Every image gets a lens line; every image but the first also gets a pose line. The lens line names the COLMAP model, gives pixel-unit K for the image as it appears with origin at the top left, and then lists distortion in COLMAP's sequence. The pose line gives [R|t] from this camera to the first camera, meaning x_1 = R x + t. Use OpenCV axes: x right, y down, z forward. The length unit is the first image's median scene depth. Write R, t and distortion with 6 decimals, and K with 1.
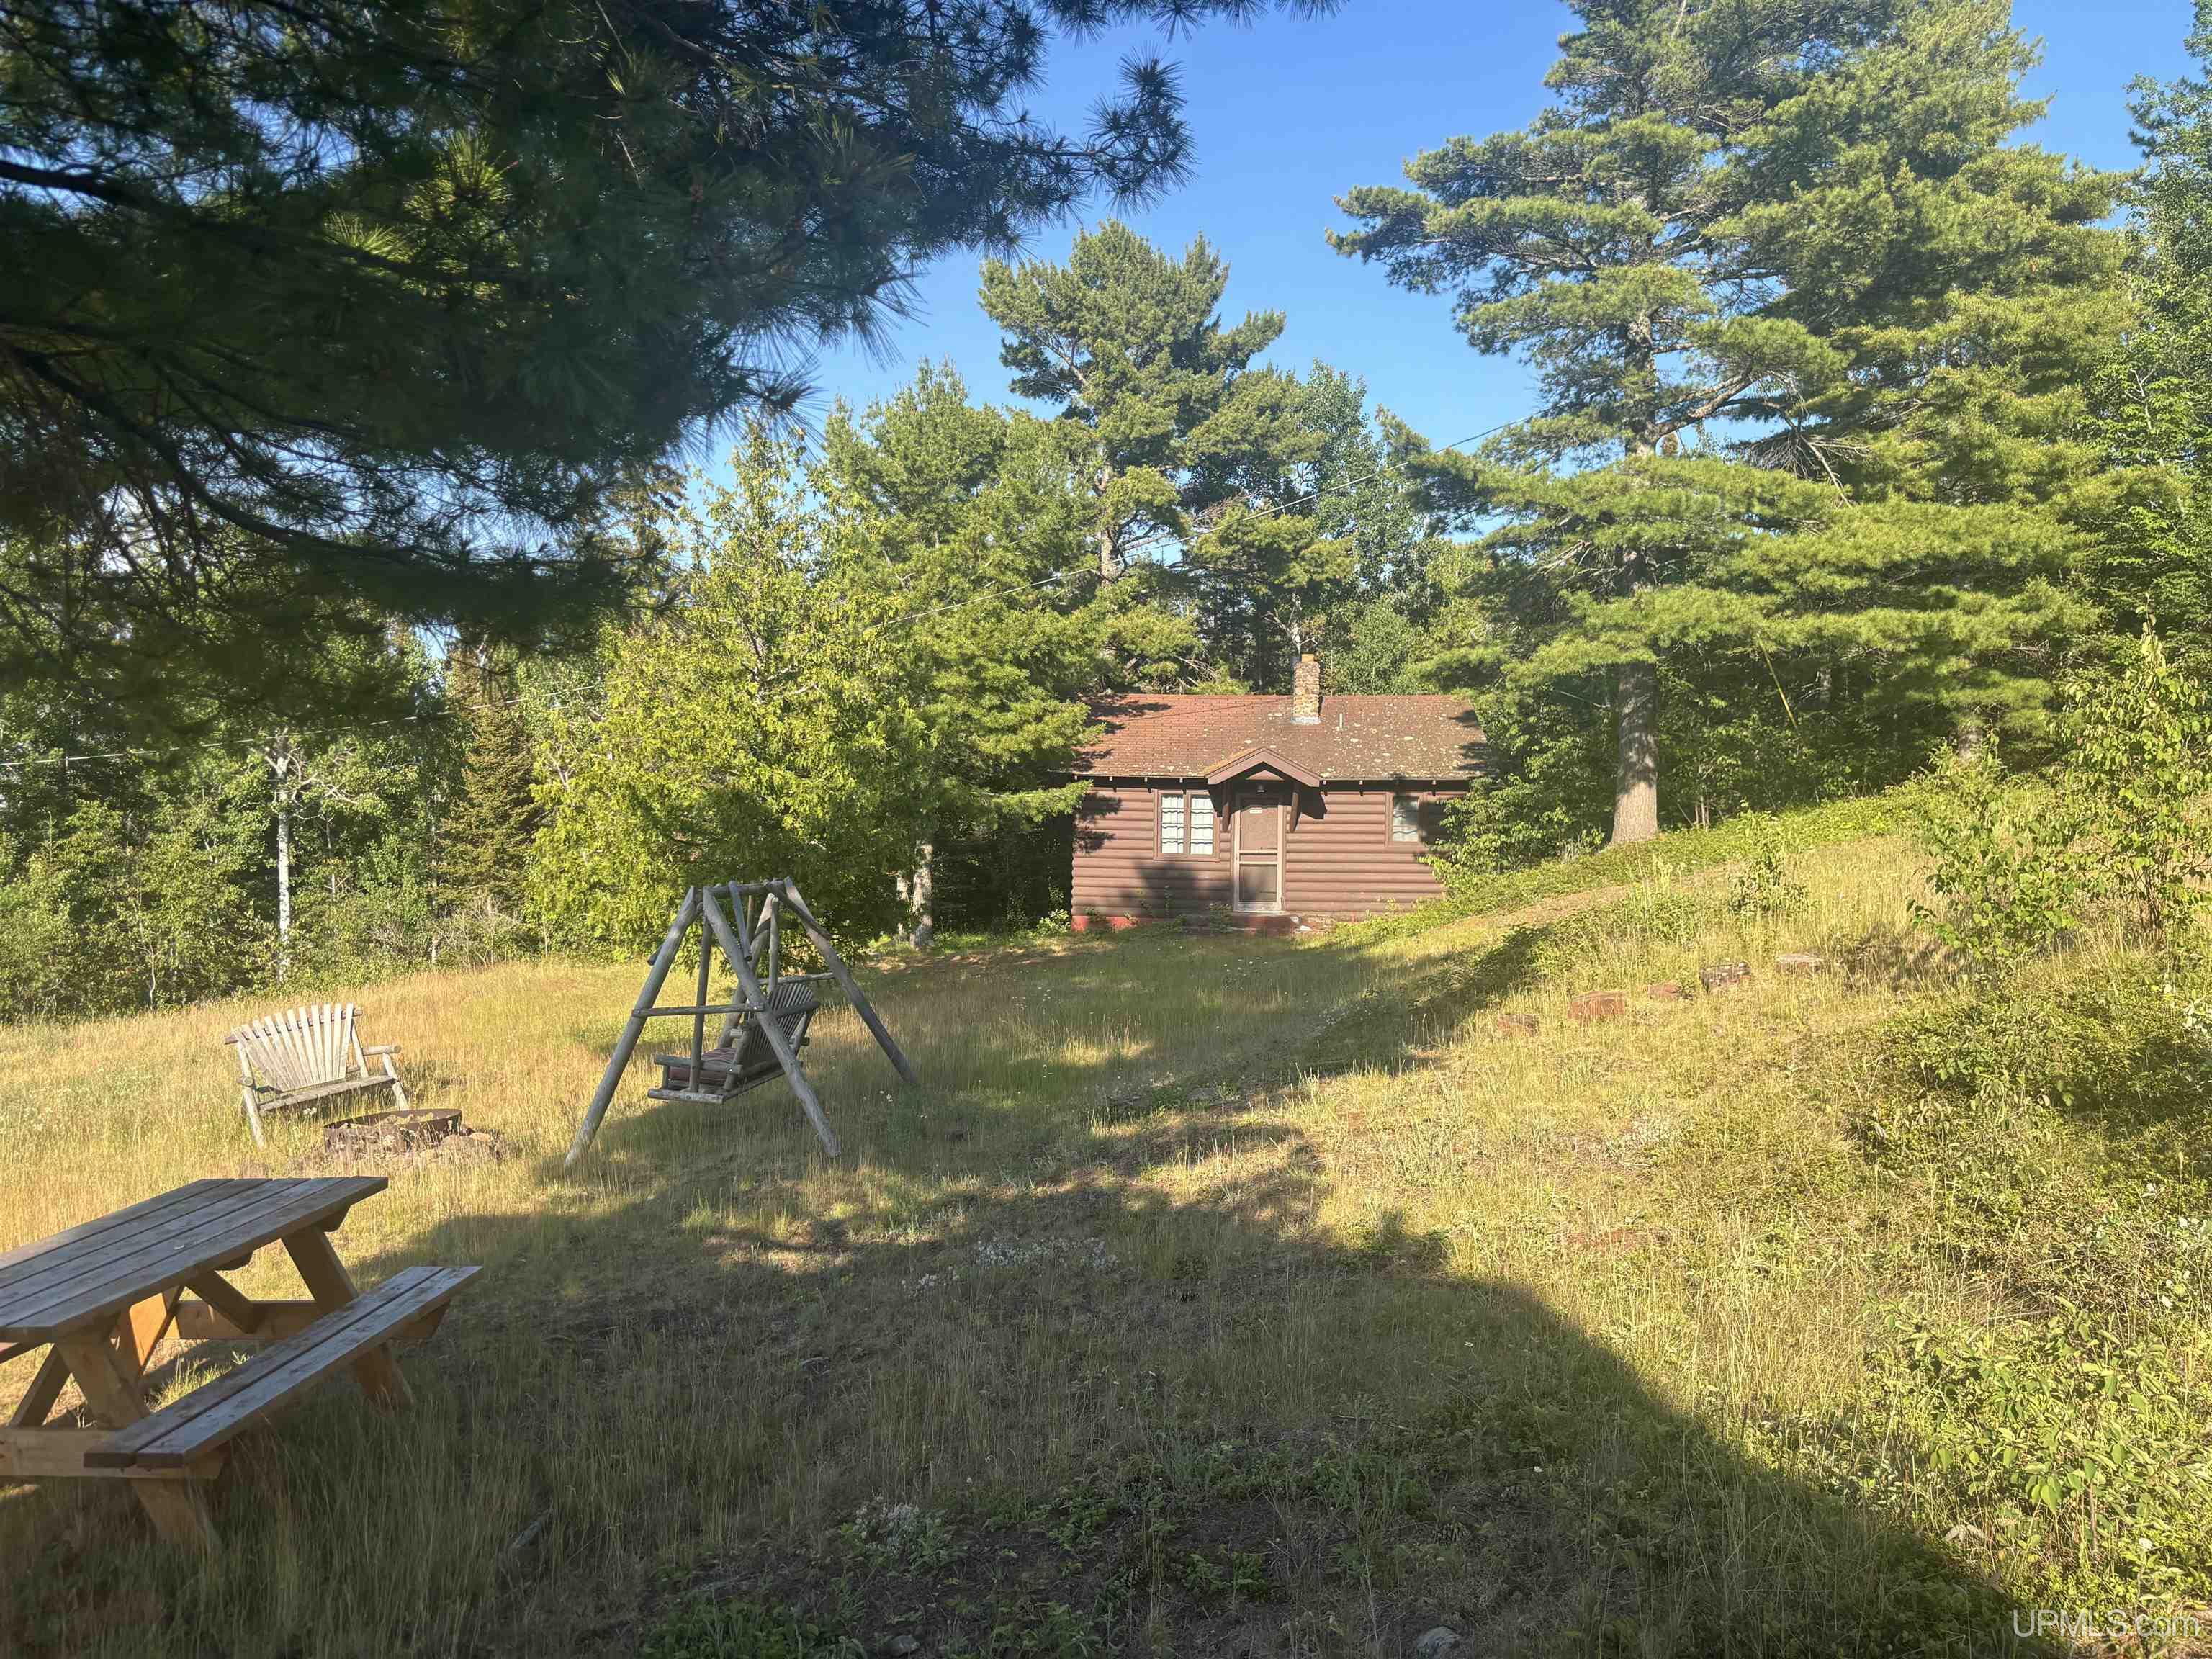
lens RADIAL K [[1657.2, 0, 1198.7], [0, 1657.2, 784.3], [0, 0, 1]] dist [0.104943, -0.107545]
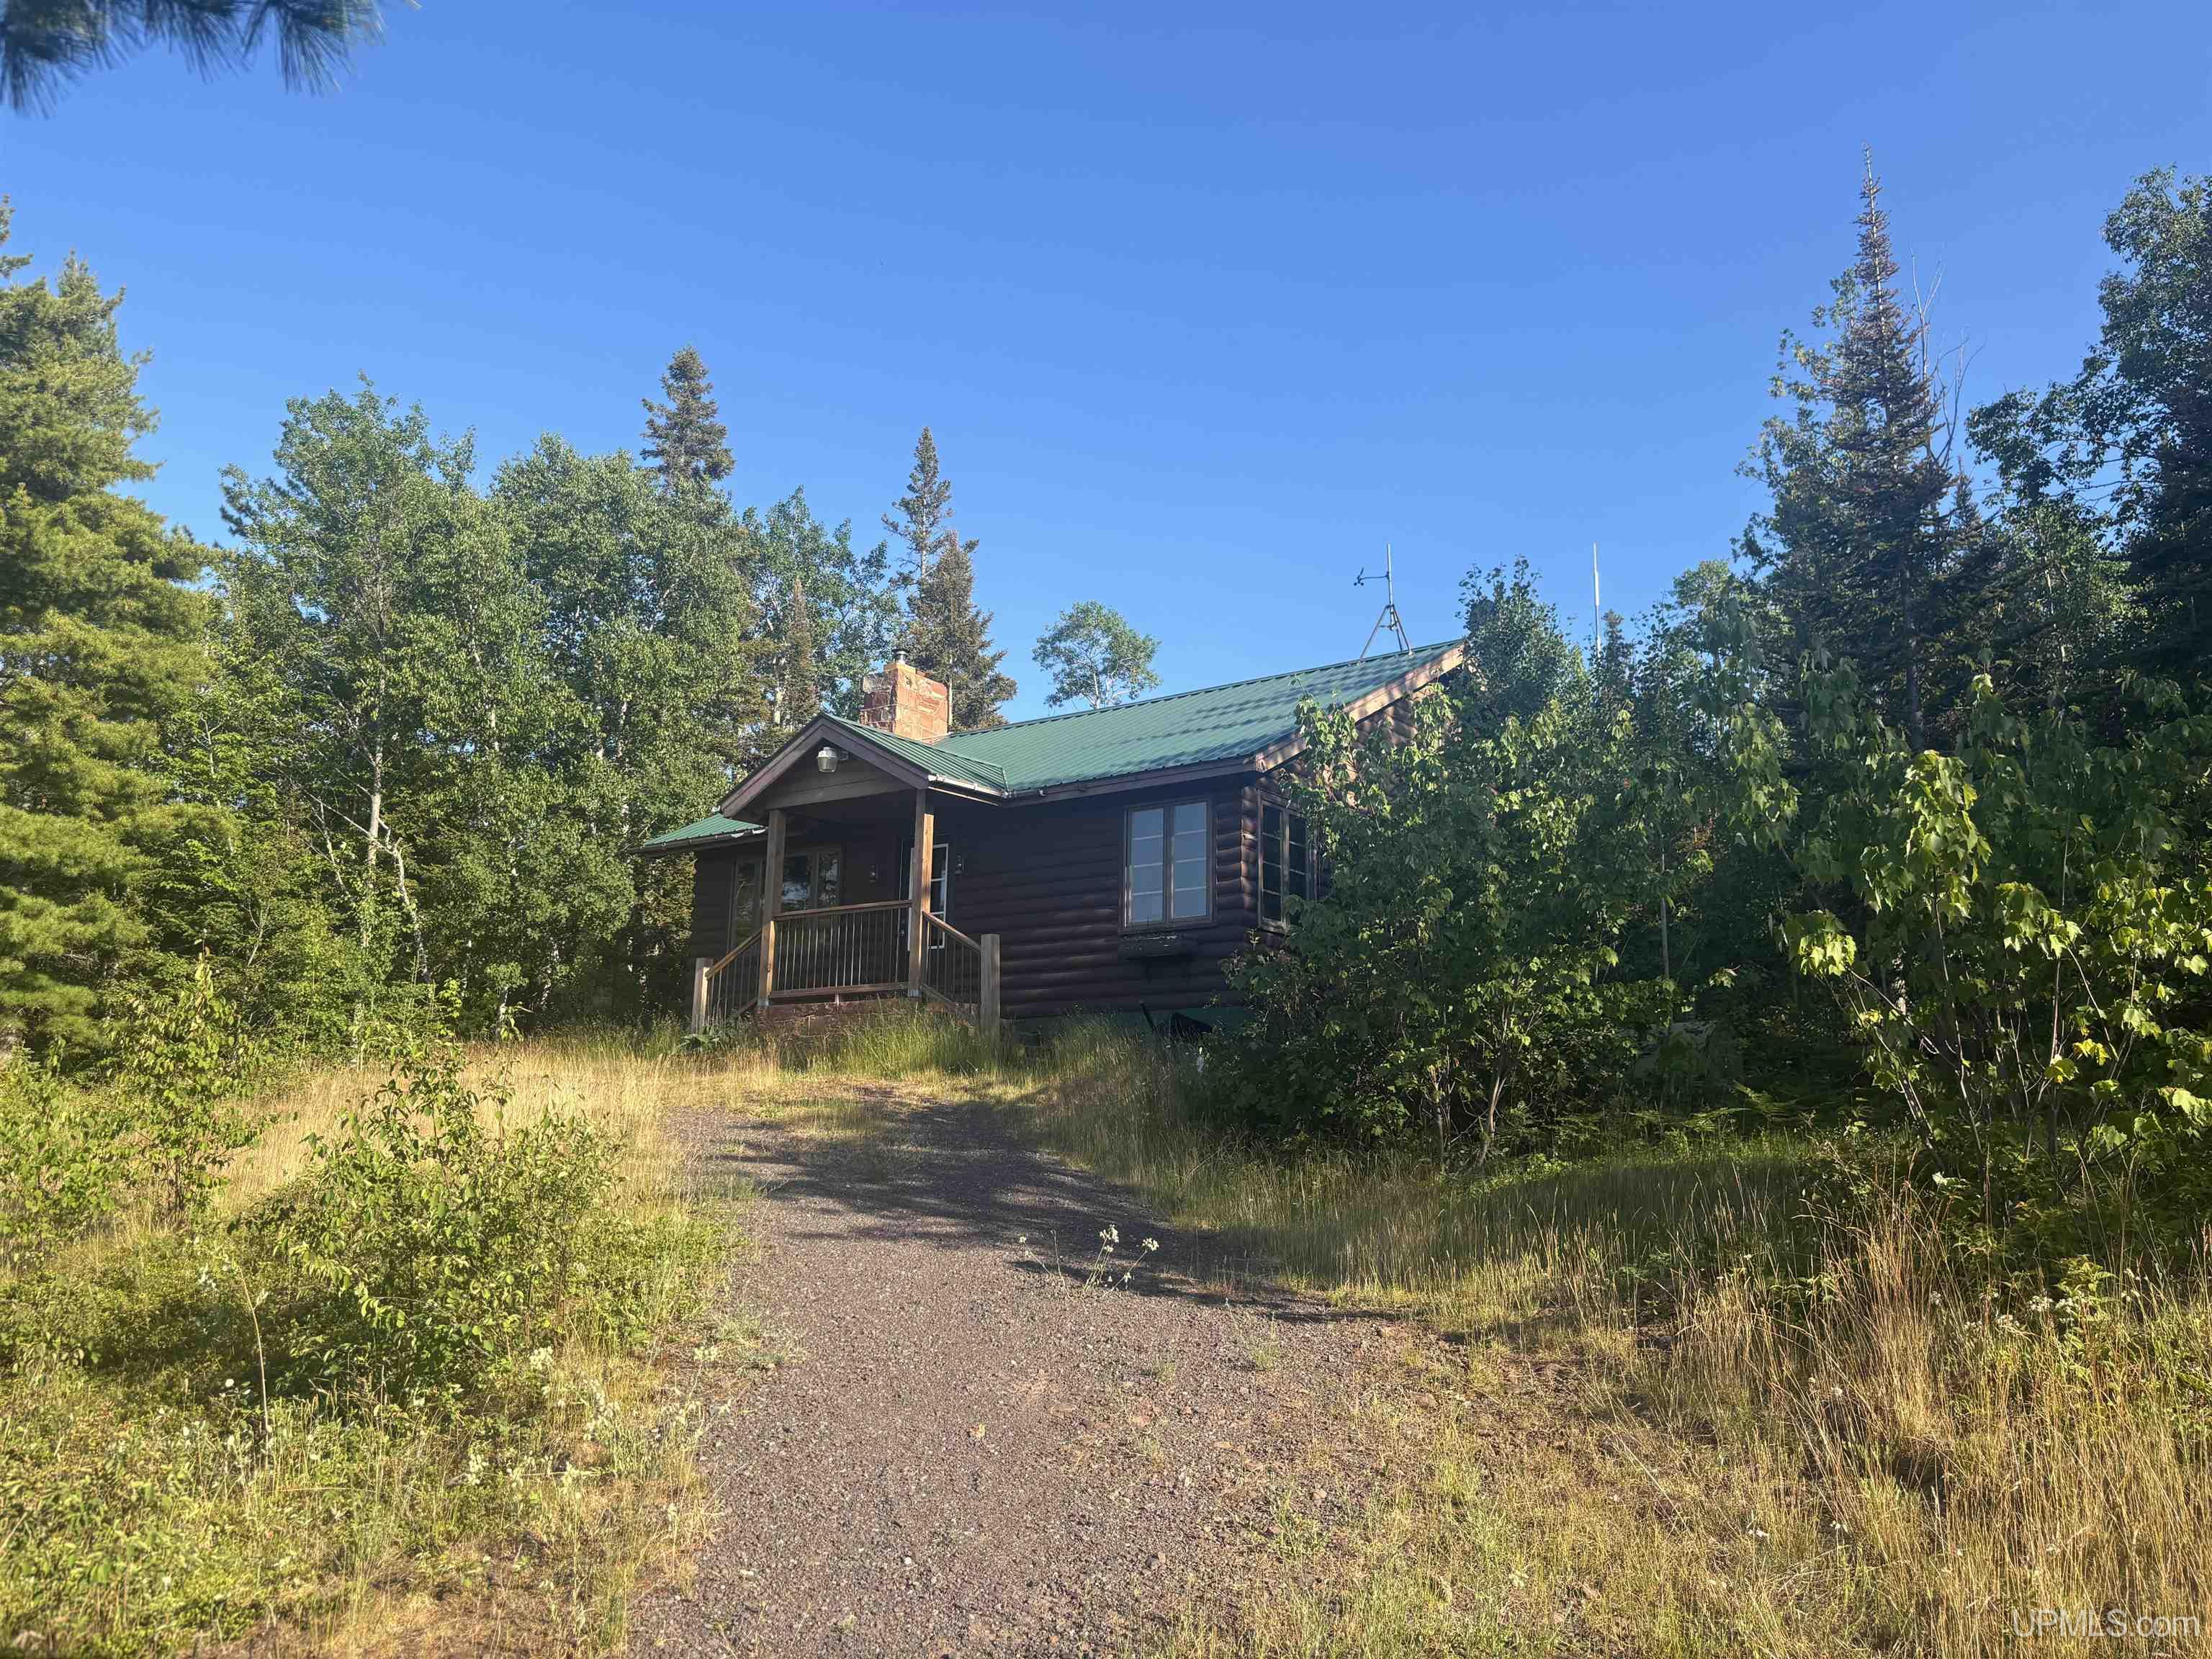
lens RADIAL K [[1639.9, 0, 1106.0], [0, 1639.9, 829.5], [0, 0, 1]] dist [0.048299, -0.095141]
pose [[0.518039, 0.160164, 0.840228, -0.048501], [-0.024173, 0.984662, -0.172793, 0.002751], [-0.855015, 0.069203, 0.513965, -0.072280]]
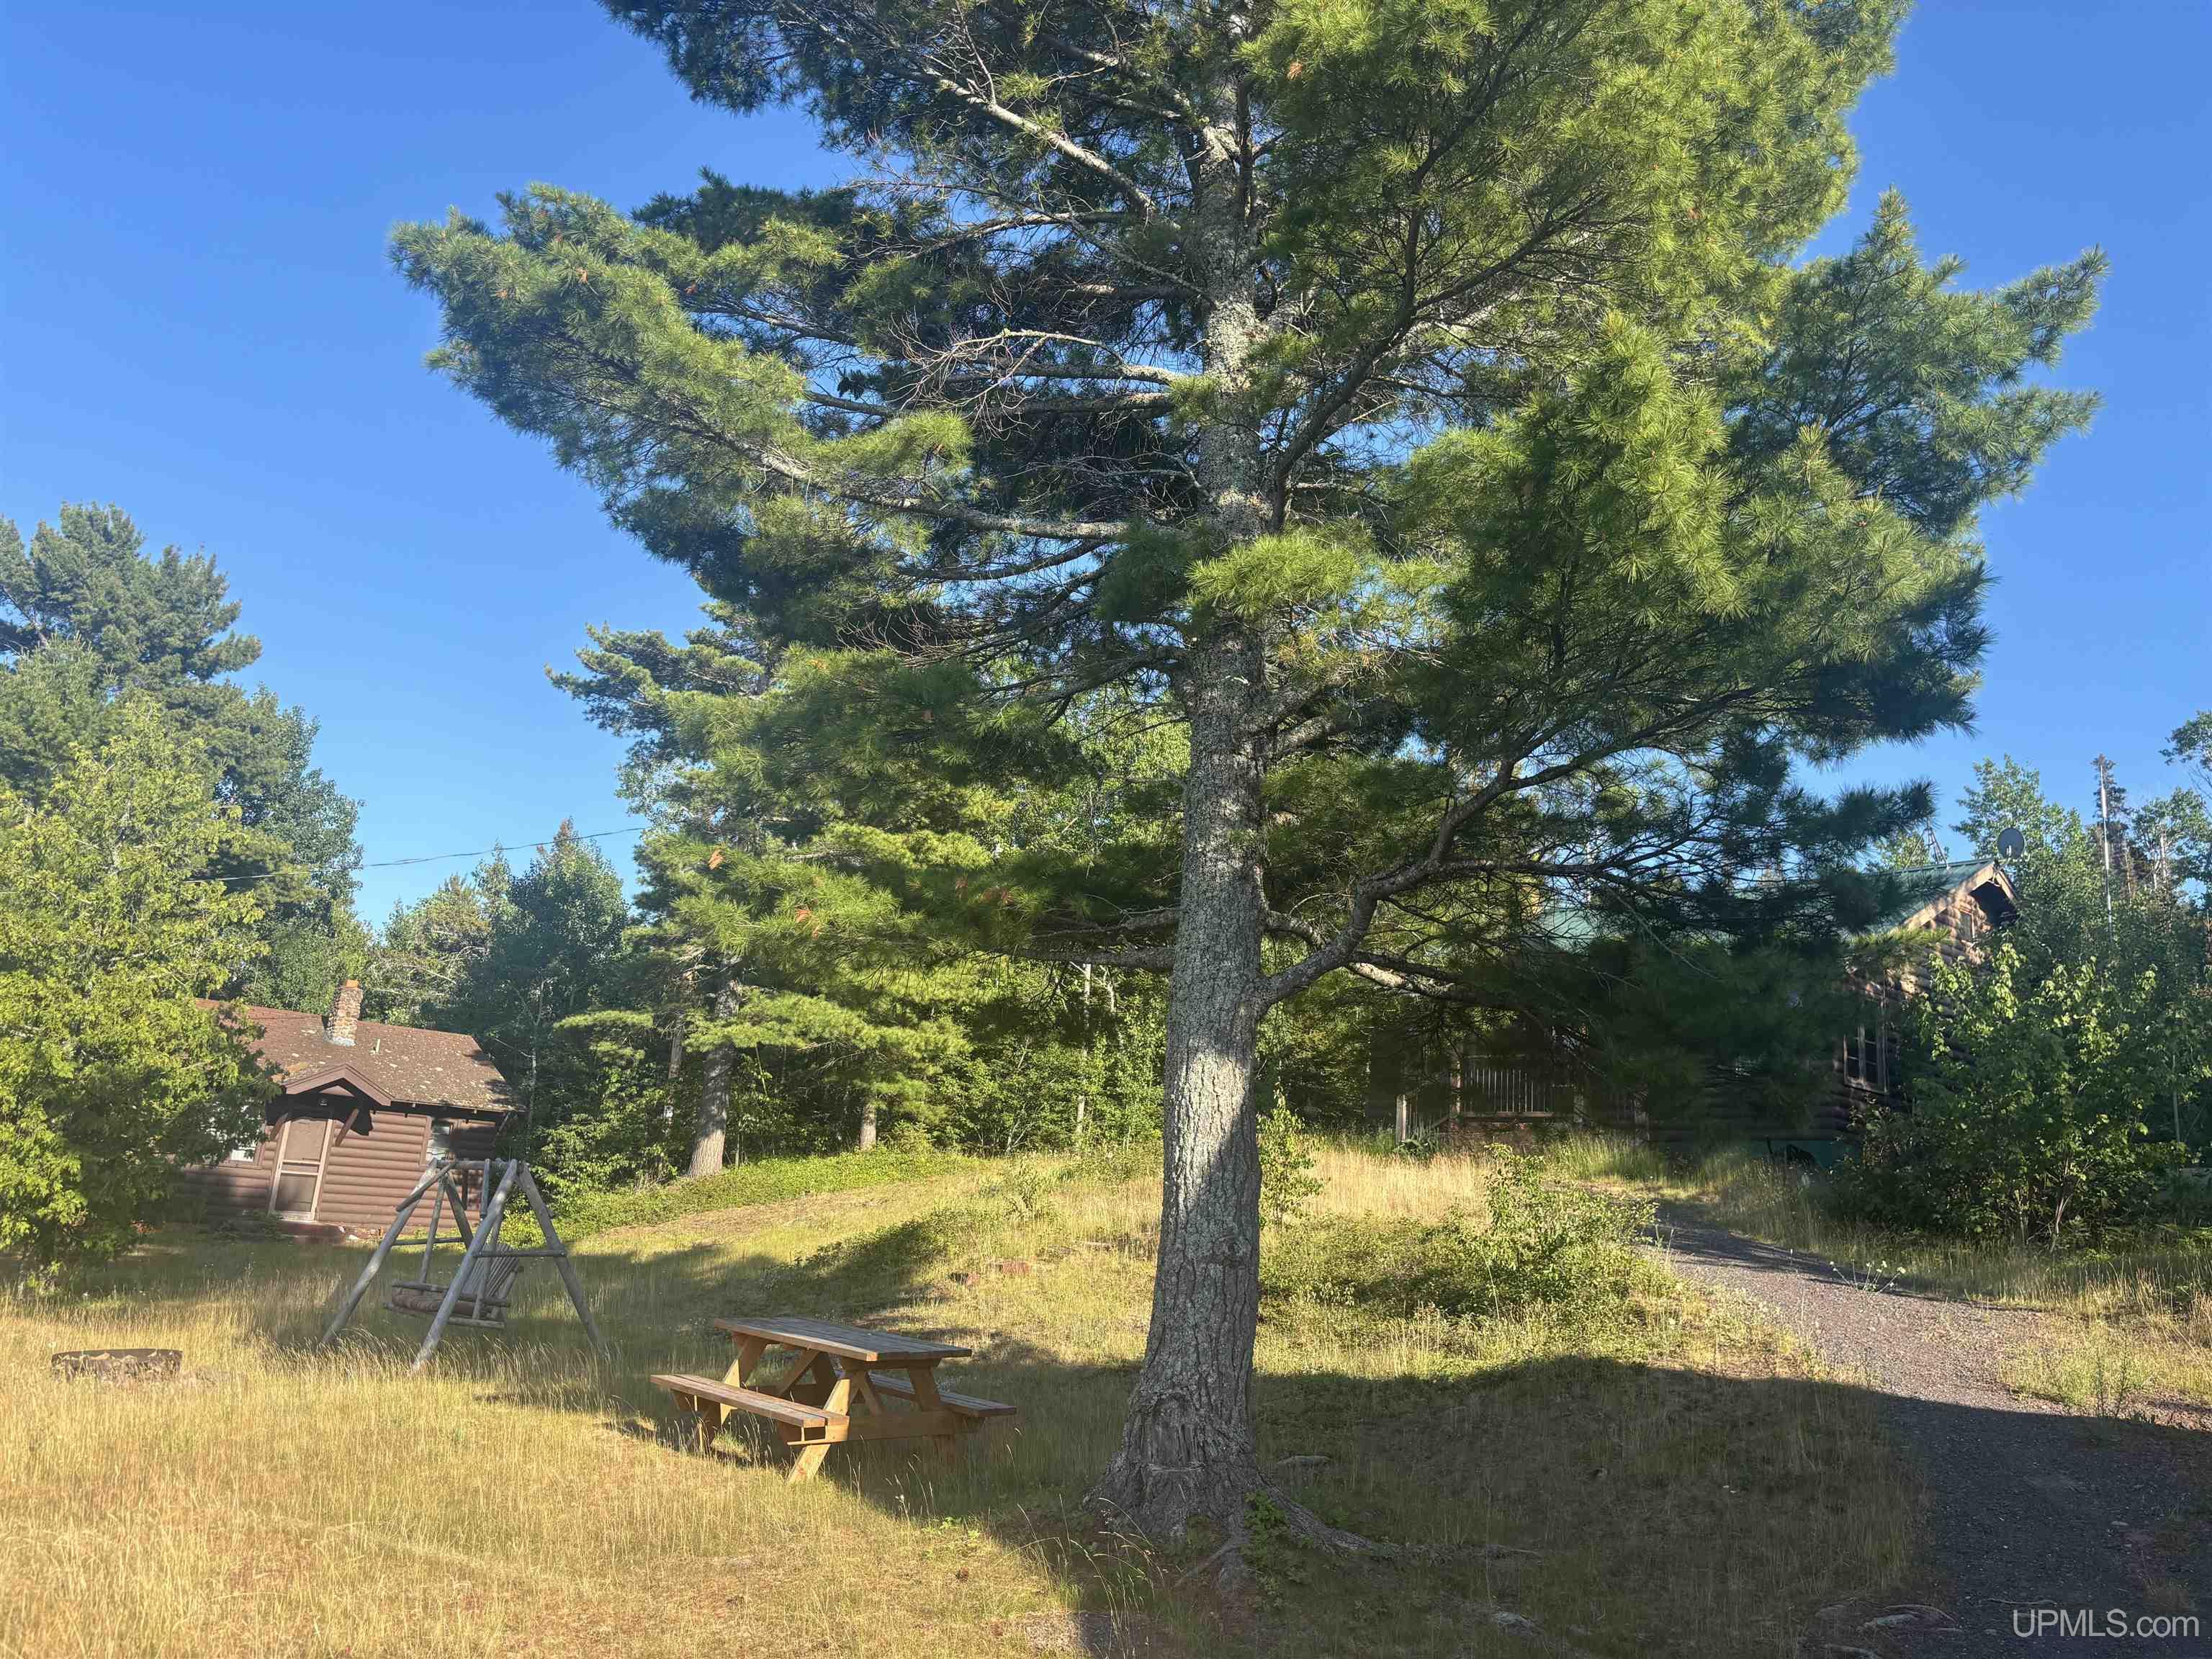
lens RADIAL K [[1639.9, 0, 1106.0], [0, 1639.9, 829.5], [0, 0, 1]] dist [0.048299, -0.095141]
pose [[0.697113, 0.212918, 0.684616, -0.449024], [-0.083240, 0.972464, -0.217680, 0.024774], [-0.712112, 0.094761, 0.695641, -0.150896]]
